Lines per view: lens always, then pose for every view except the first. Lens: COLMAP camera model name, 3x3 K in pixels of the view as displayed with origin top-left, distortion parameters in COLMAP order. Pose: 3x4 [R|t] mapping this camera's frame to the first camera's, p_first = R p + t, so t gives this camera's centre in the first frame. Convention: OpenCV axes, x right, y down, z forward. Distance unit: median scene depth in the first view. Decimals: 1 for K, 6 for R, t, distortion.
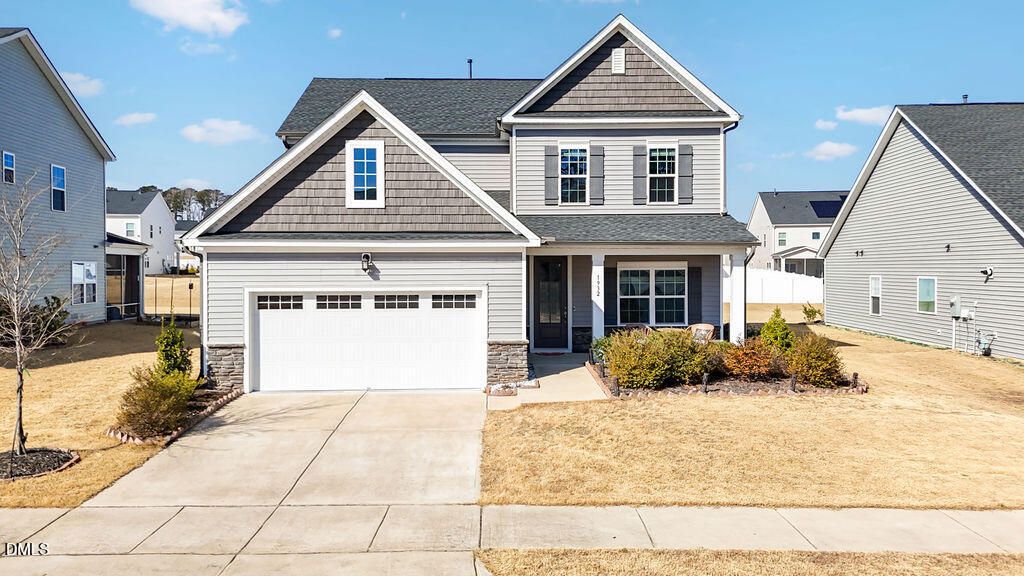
lens RADIAL K [[759.9, 0, 519.0], [0, 759.9, 289.0], [0, 0, 1]] dist [0.047384, -0.004895]
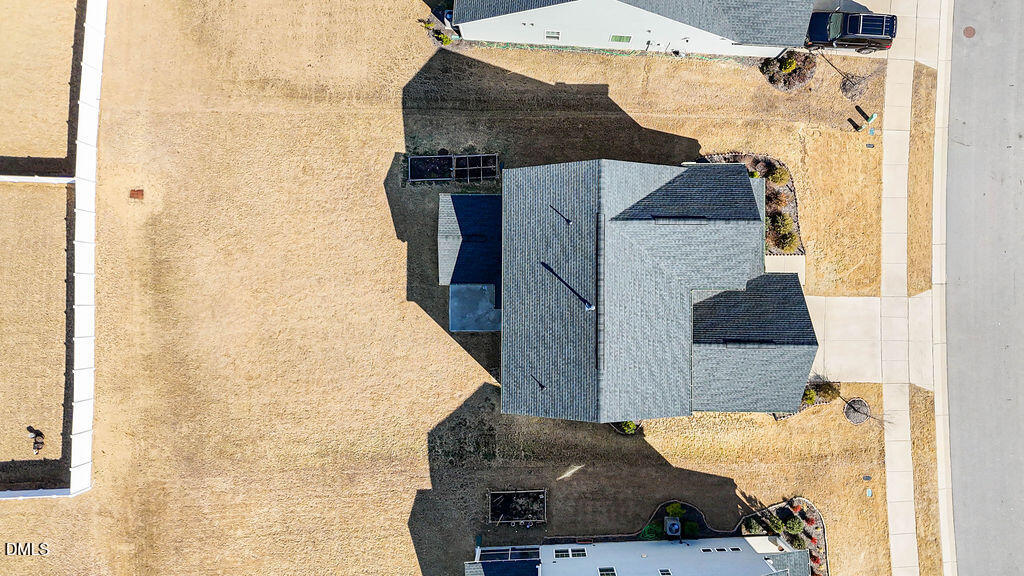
lens RADIAL K [[759.9, 0, 508.1], [0, 759.9, 291.1], [0, 0, 1]] dist [0.047384, -0.004895]
pose [[0.039832, -0.999141, 0.011389, -0.096517], [0.043888, 0.013137, 0.998950, -2.692967], [-0.998242, -0.039291, 0.044374, 1.853390]]
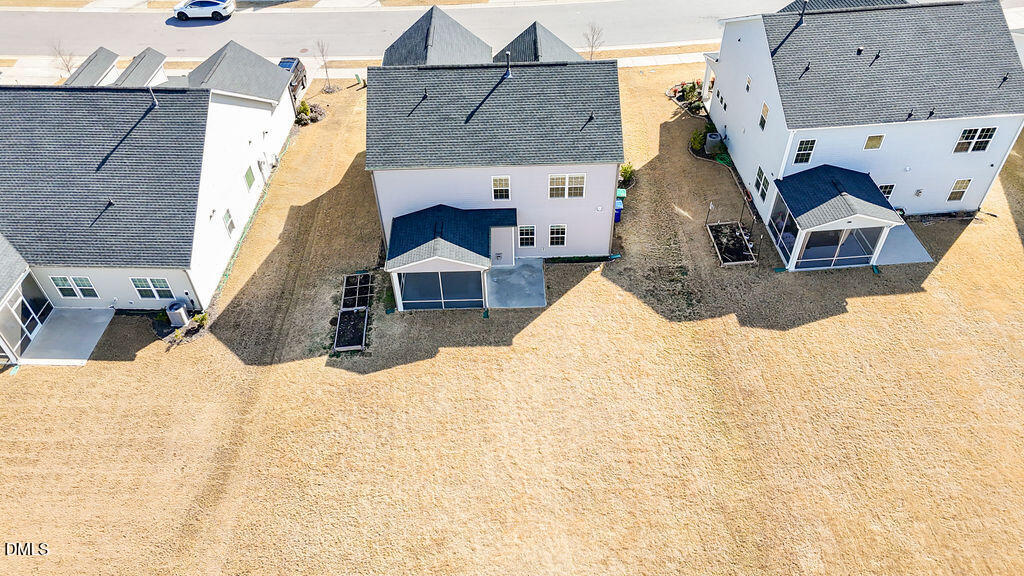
lens RADIAL K [[759.9, 0, 514.8], [0, 759.9, 284.9], [0, 0, 1]] dist [0.047384, -0.004895]
pose [[-0.999715, 0.008464, 0.022323, -0.176518], [0.021687, 0.712932, 0.700898, -1.621672], [-0.009983, 0.701182, -0.712912, 3.854285]]
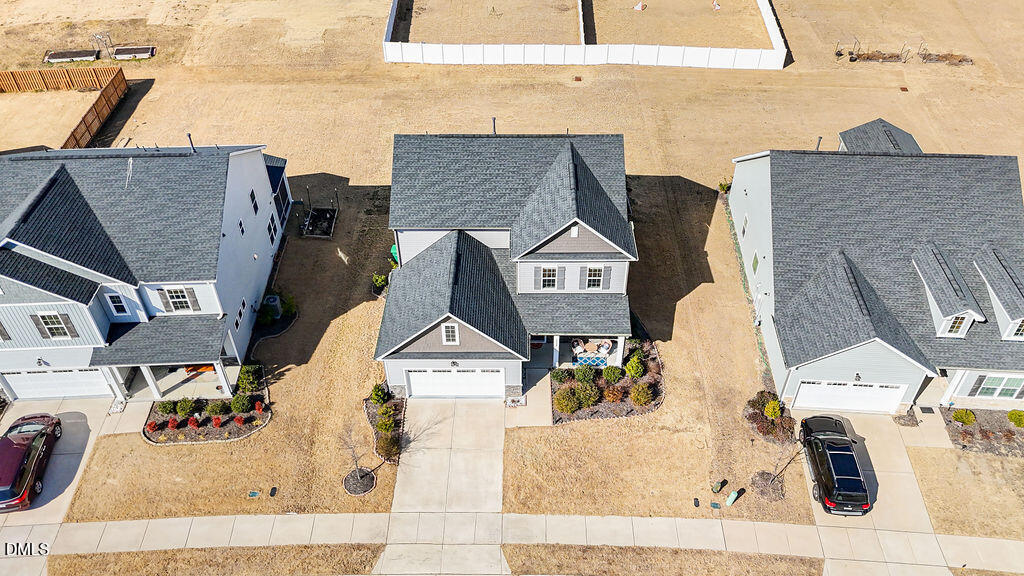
lens RADIAL K [[759.9, 0, 512.0], [0, 759.9, 284.3], [0, 0, 1]] dist [0.047384, -0.004895]
pose [[0.998977, 0.024322, -0.038127, 0.063335], [0.005368, 0.773335, 0.633974, -1.691530], [0.044904, -0.633530, 0.772414, -0.640108]]
